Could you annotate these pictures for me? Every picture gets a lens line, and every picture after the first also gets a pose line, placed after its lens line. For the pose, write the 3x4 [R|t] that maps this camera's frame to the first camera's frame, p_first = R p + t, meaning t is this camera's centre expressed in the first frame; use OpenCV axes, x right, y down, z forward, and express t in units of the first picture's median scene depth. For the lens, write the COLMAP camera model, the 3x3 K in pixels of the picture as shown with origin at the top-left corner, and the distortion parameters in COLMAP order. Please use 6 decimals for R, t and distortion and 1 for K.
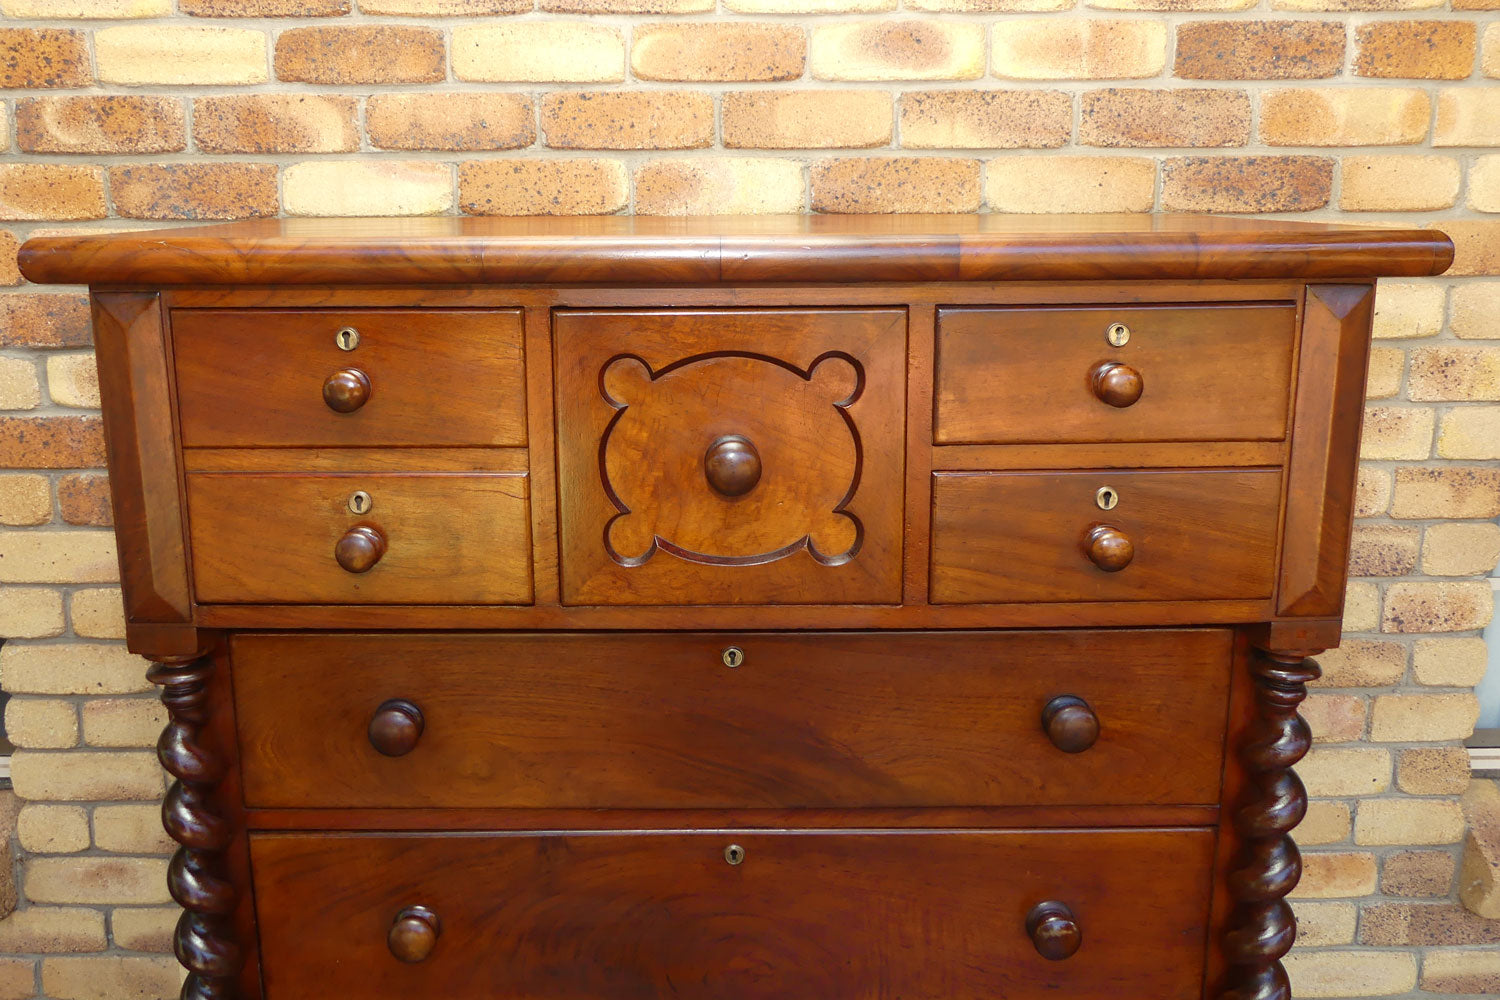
lens RADIAL K [[1237.0, 0, 685.0], [0, 1237.0, 451.8], [0, 0, 1]] dist [-0.038908, 0.037907]
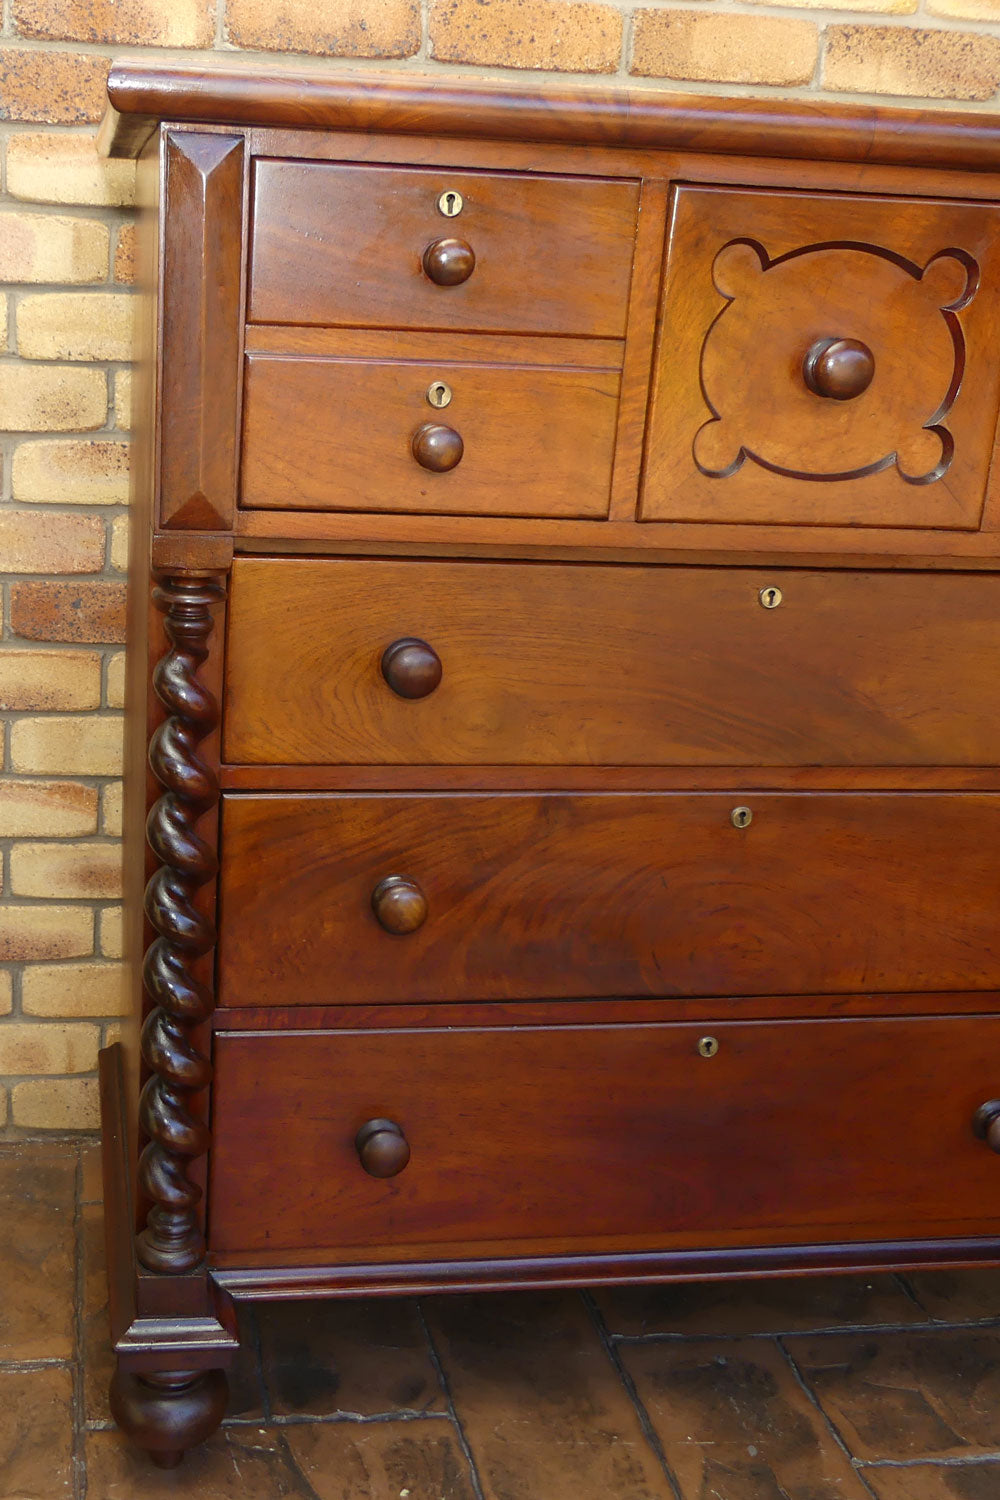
lens RADIAL K [[1540.5, 0, 256.4], [0, 1540.5, 737.4], [0, 0, 1]] dist [-0.030784, 0.008546]
pose [[0.991581, 0.011045, 0.129016, -0.372920], [-0.022353, 0.995998, 0.086539, 0.135875], [-0.127544, -0.088694, 0.987859, -0.078478]]
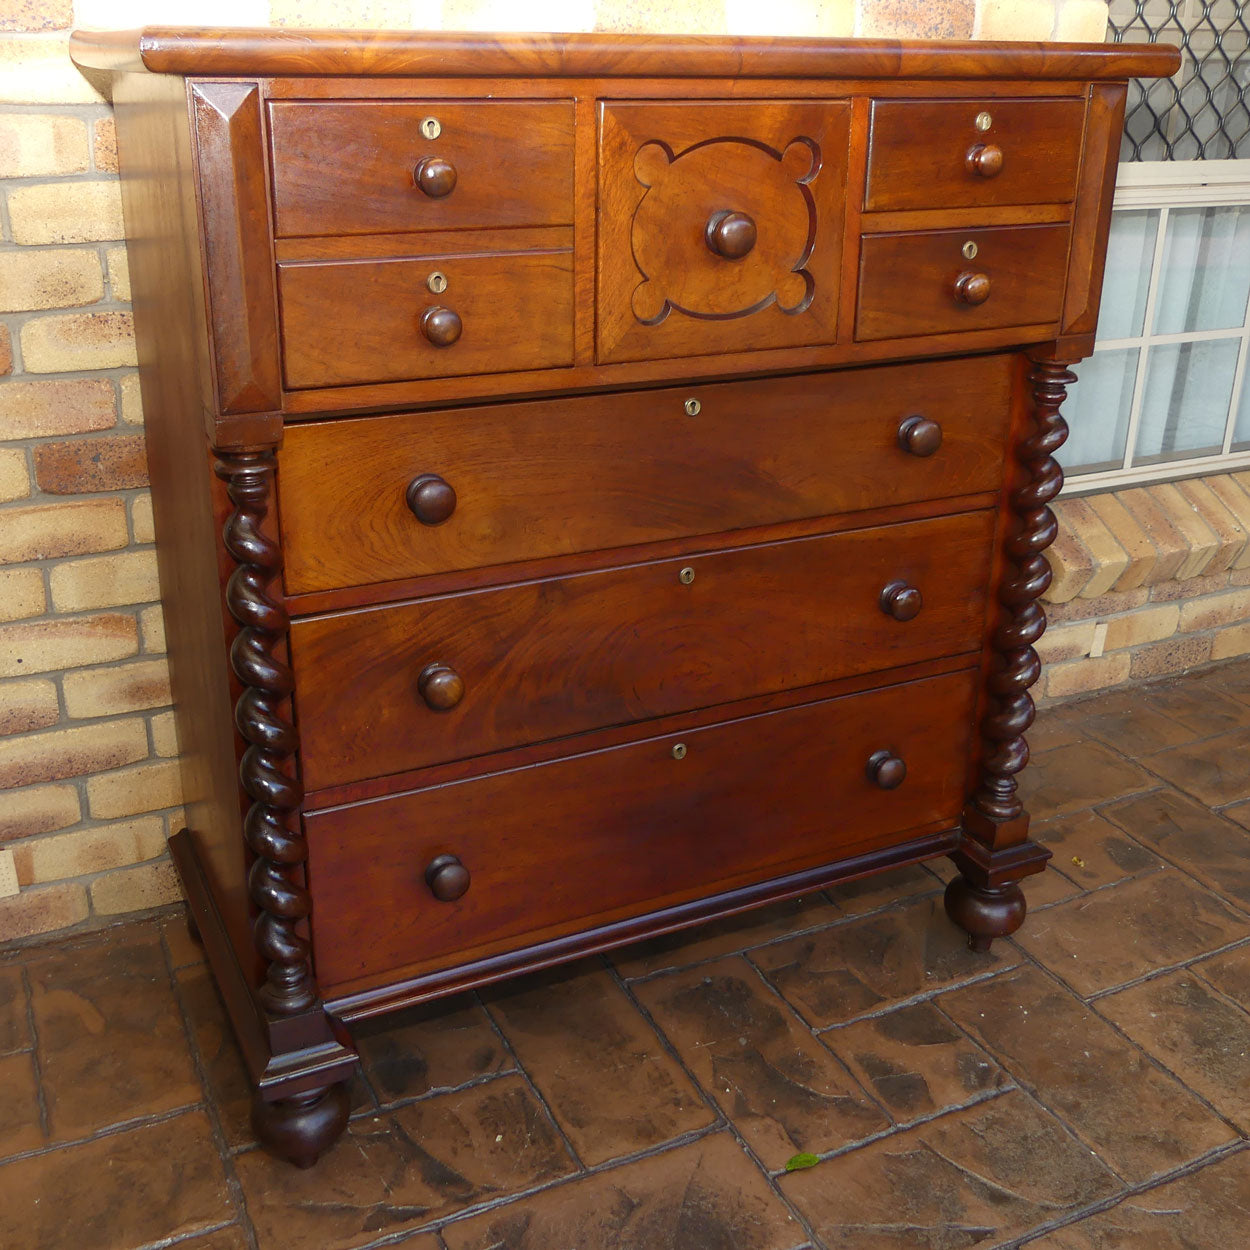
lens RADIAL K [[1374.2, 0, 577.1], [0, 1374.2, 571.2], [0, 0, 1]] dist [-0.010206, -0.036422]
pose [[0.903696, -0.136114, 0.405964, -0.476187], [0.073582, 0.983390, 0.165920, 0.069867], [-0.421805, -0.120069, 0.898701, -0.135388]]
